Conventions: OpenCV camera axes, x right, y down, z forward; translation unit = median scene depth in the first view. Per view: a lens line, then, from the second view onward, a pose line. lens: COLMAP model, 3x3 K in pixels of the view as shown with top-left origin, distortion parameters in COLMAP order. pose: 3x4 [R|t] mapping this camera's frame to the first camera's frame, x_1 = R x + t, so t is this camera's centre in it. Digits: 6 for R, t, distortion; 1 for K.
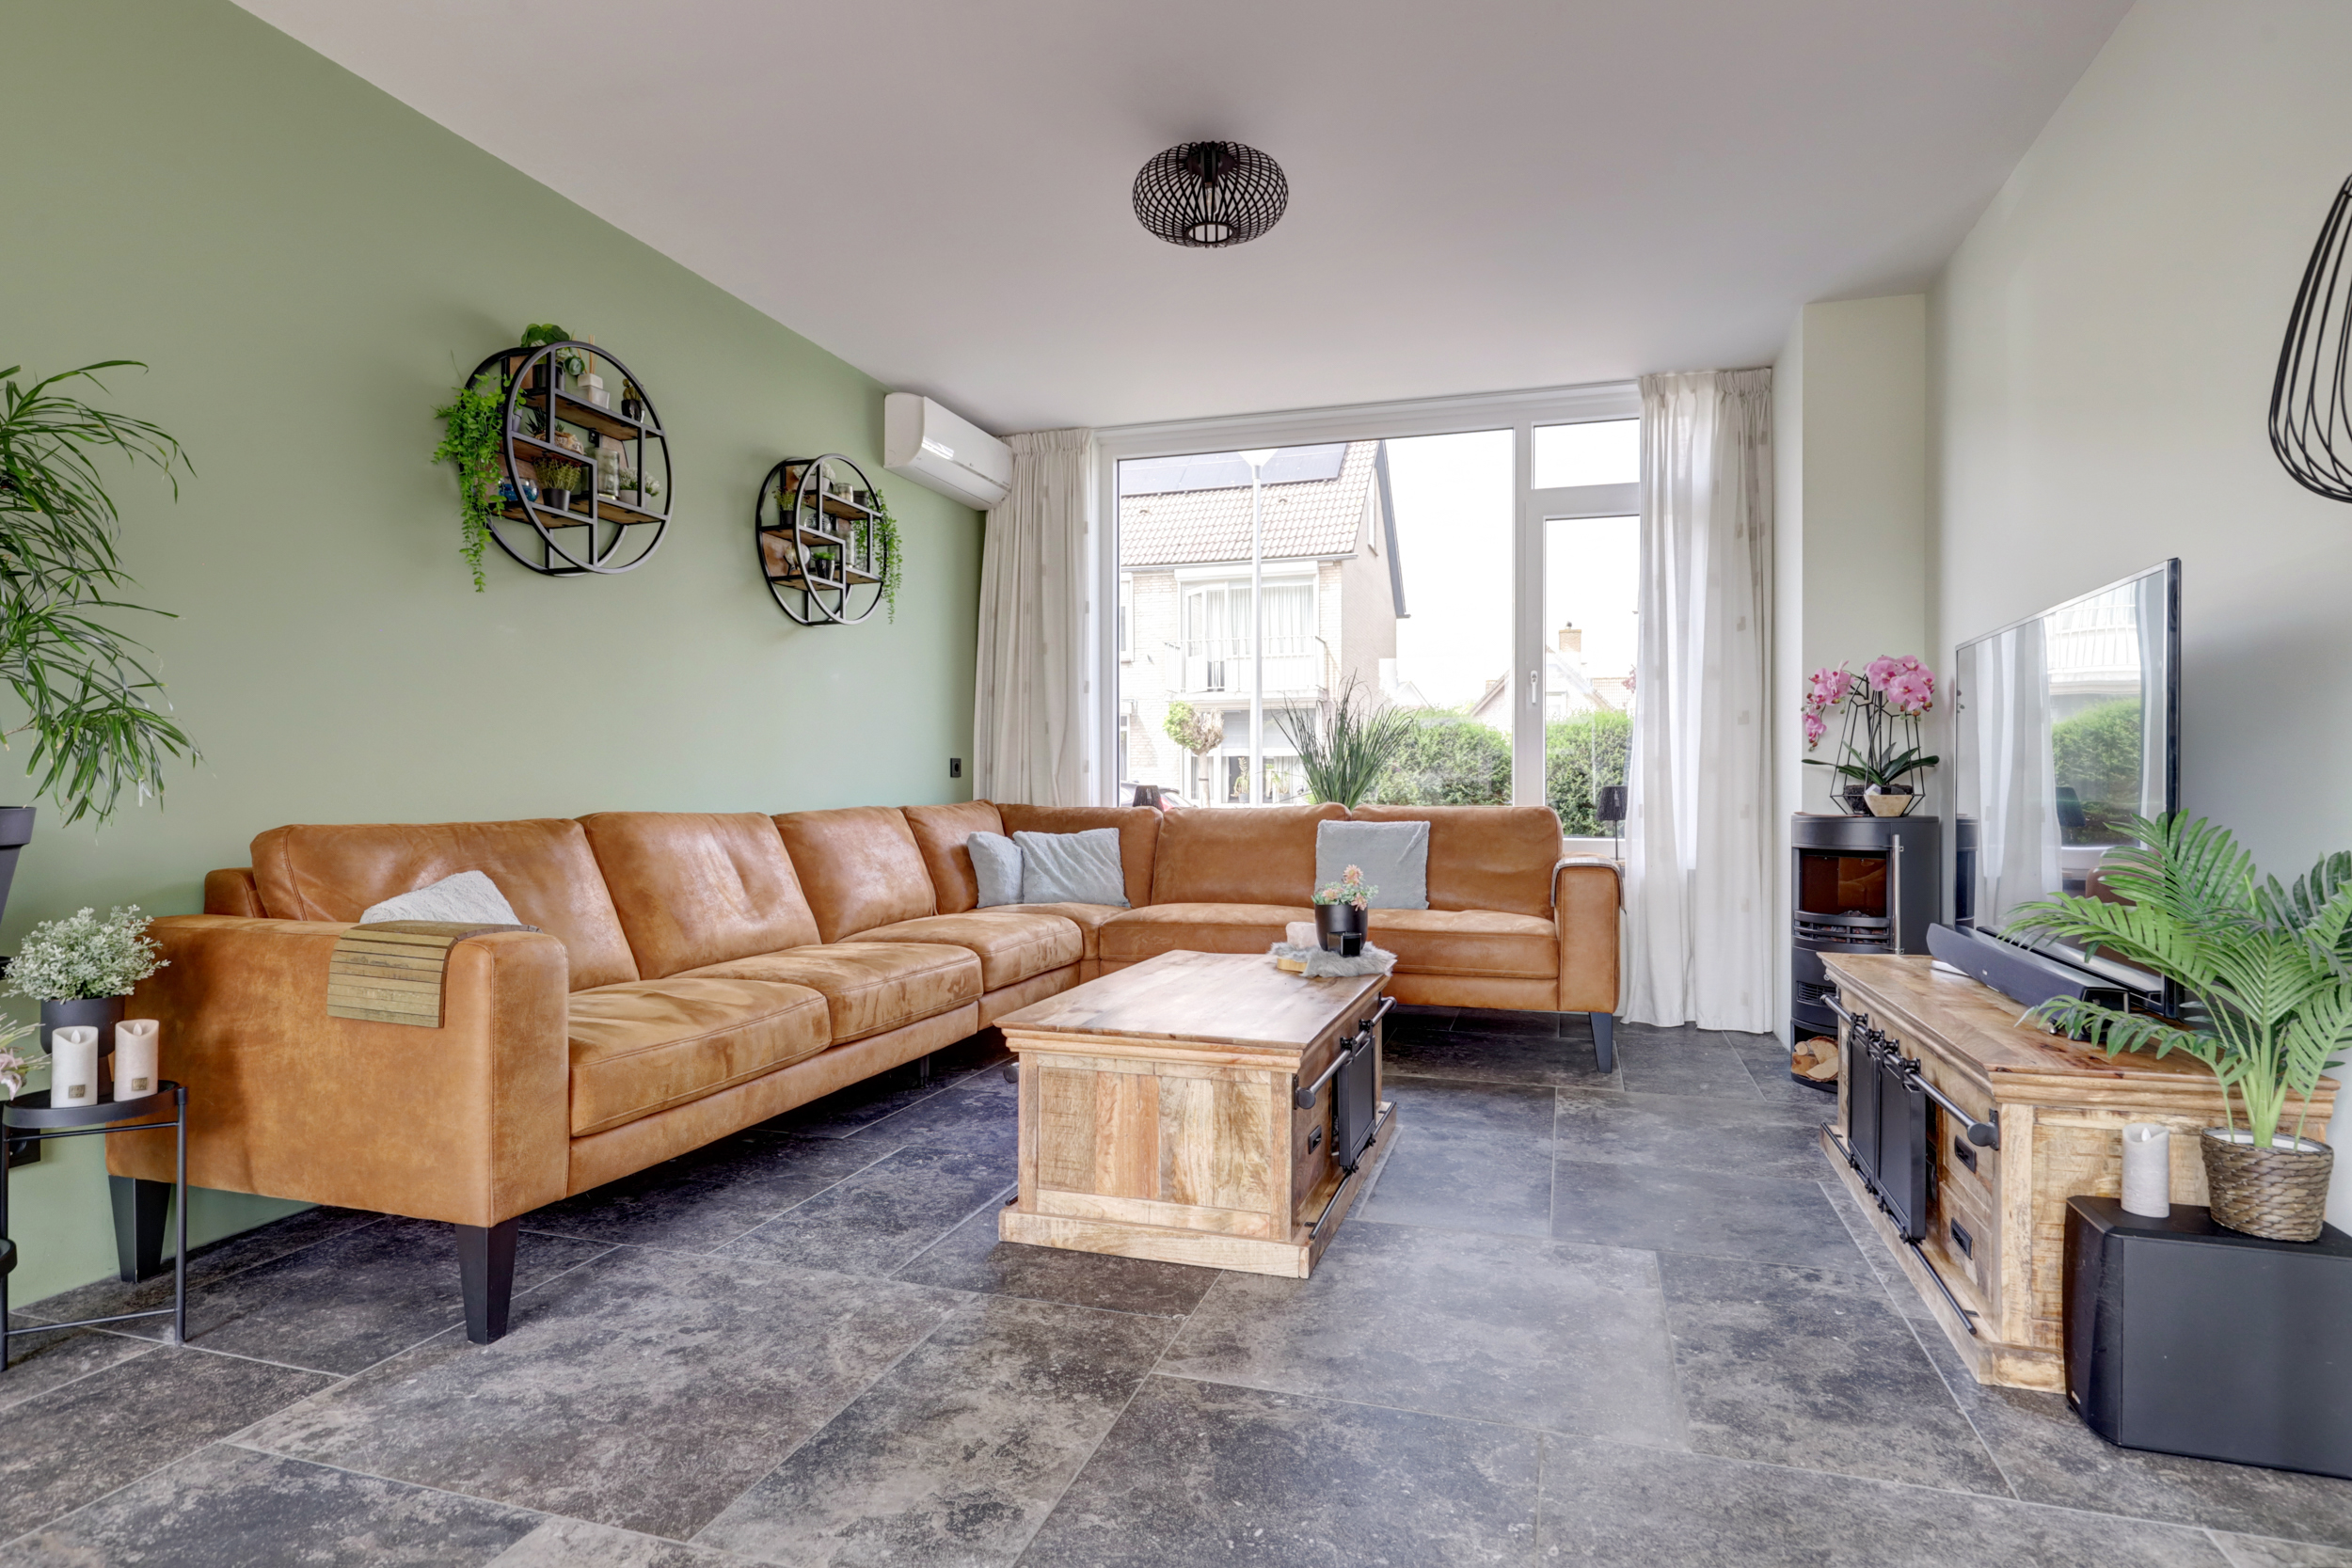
lens RADIAL K [[1304.5, 0, 1176.0], [0, 1304.5, 784.0], [0, 0, 1]] dist [0.002870, -0.000961]
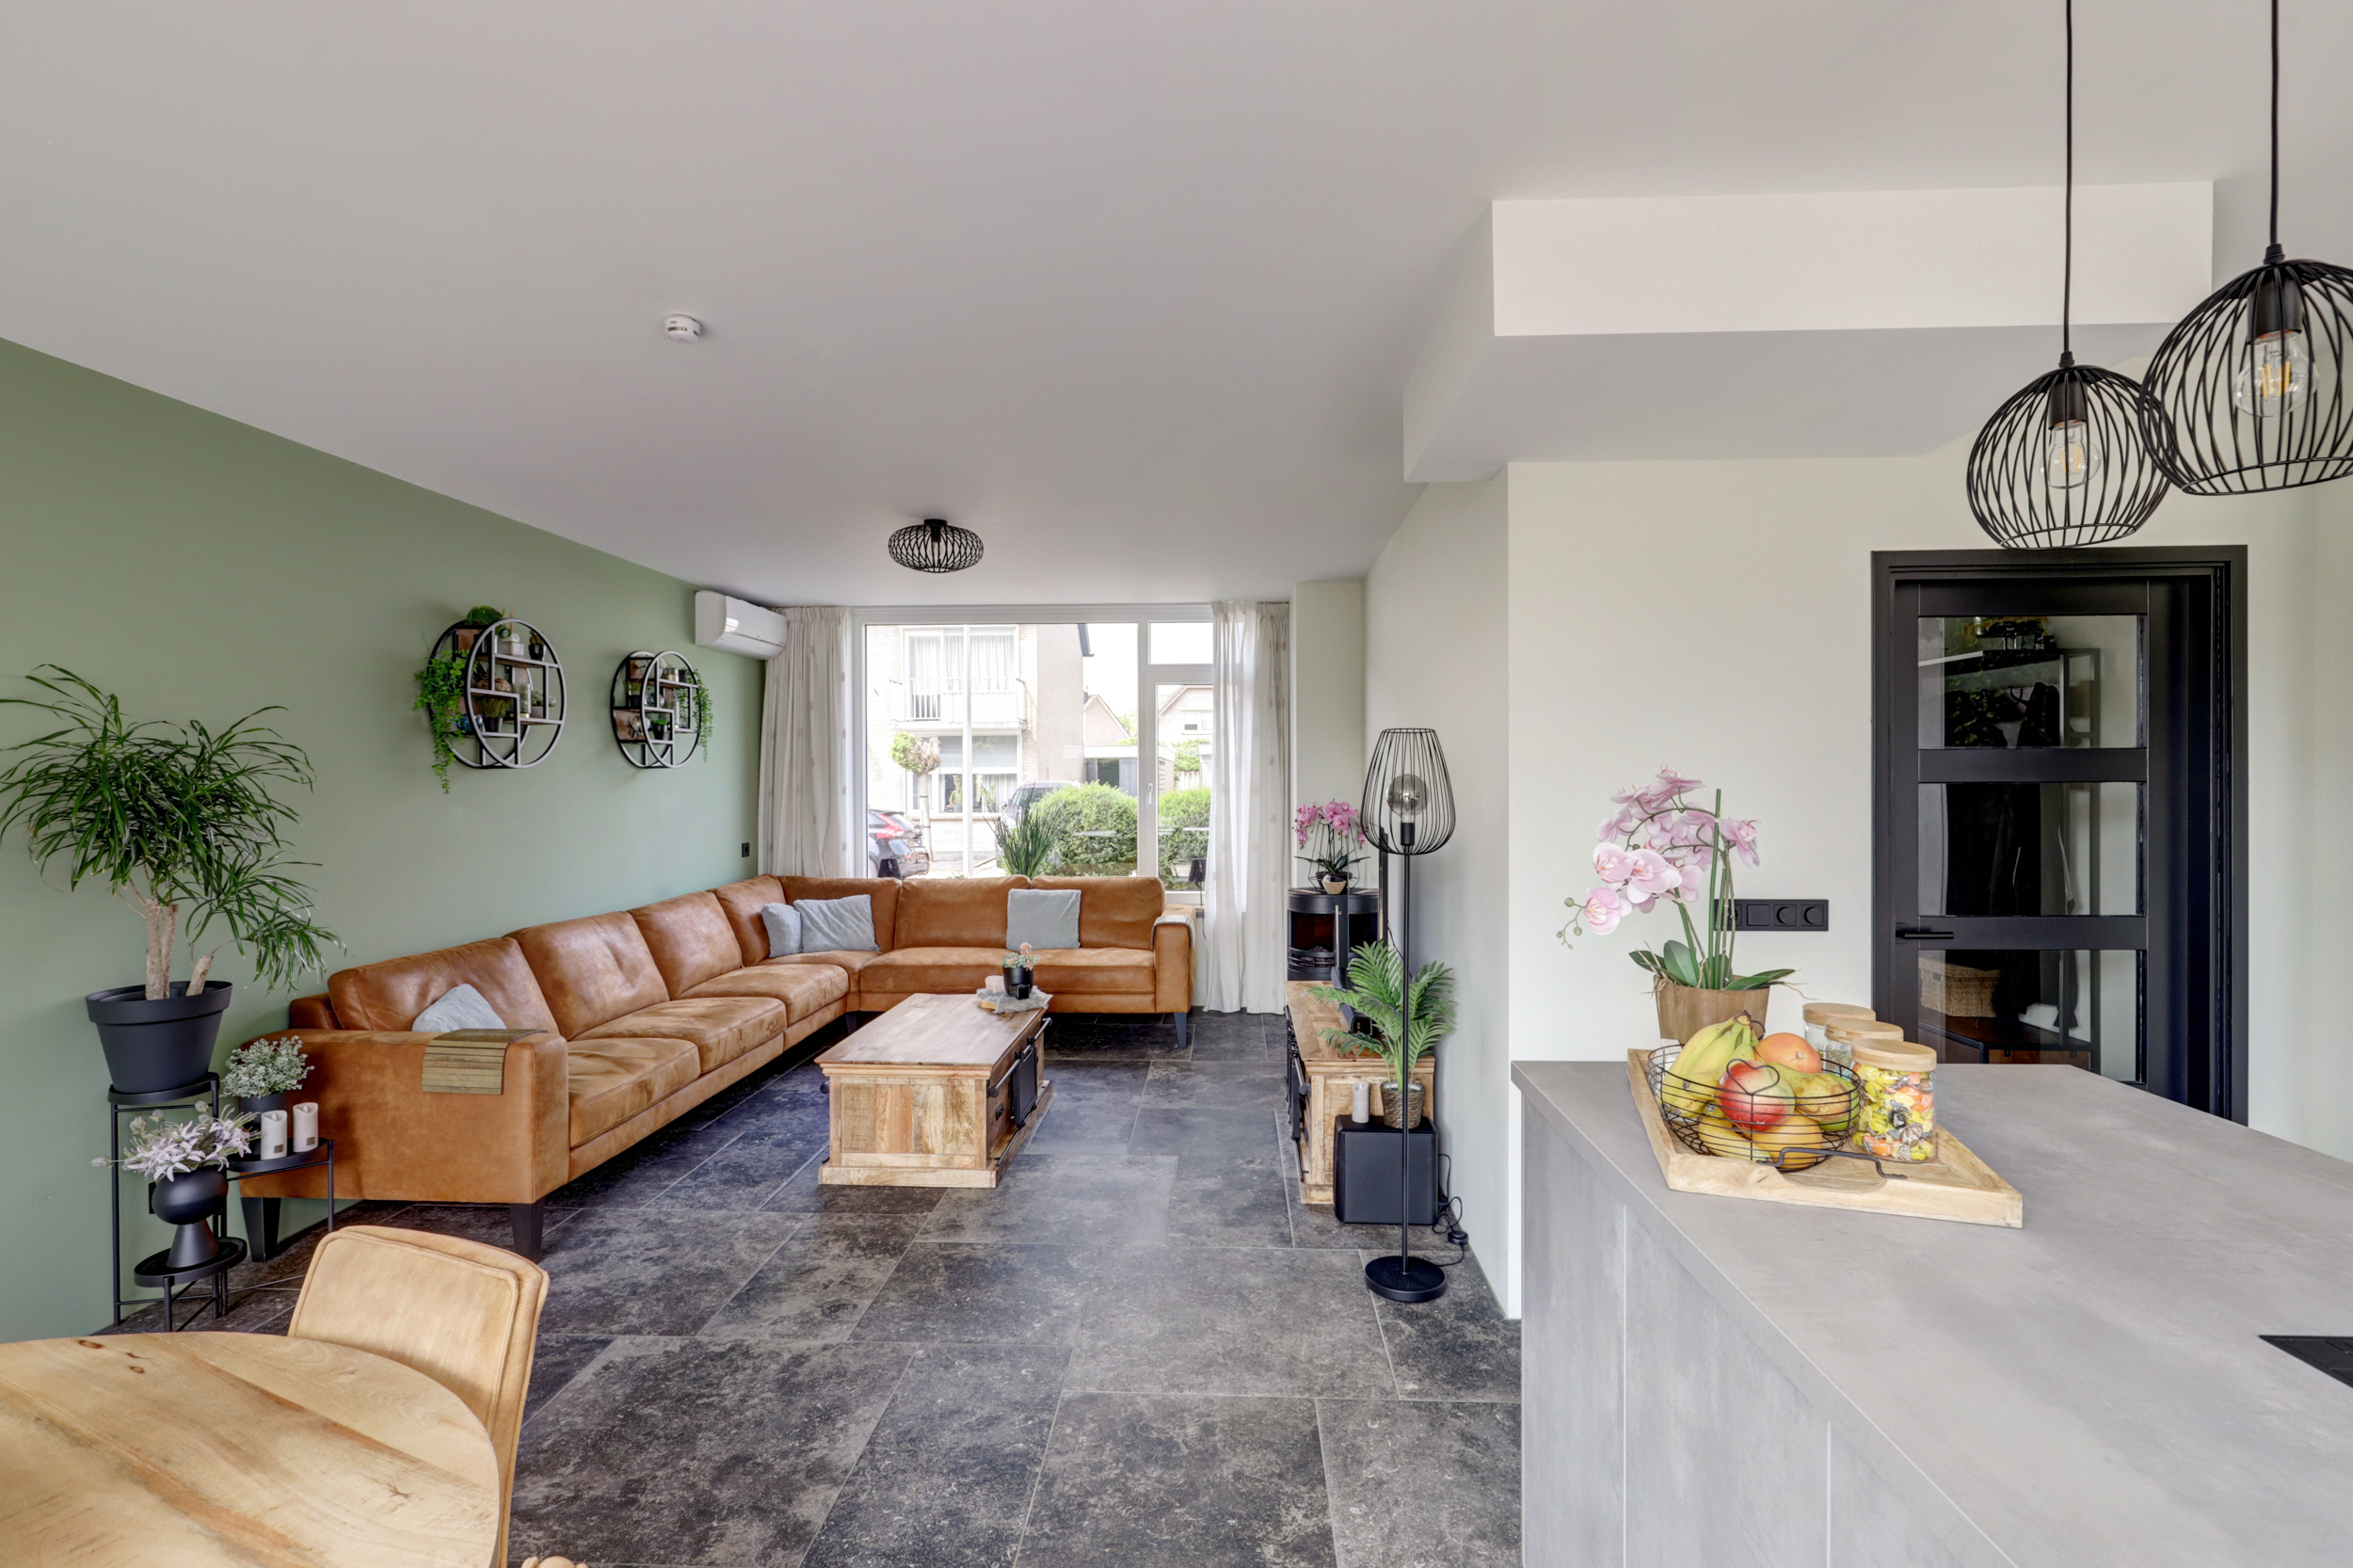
lens RADIAL K [[1067.9, 0, 1179.7], [0, 1067.9, 795.2], [0, 0, 1]] dist [0.001810, -0.000422]
pose [[0.967100, -0.005723, 0.254331, -0.022097], [0.004698, 0.999978, 0.004637, -0.140401], [-0.254352, -0.003290, 0.967106, -0.404651]]
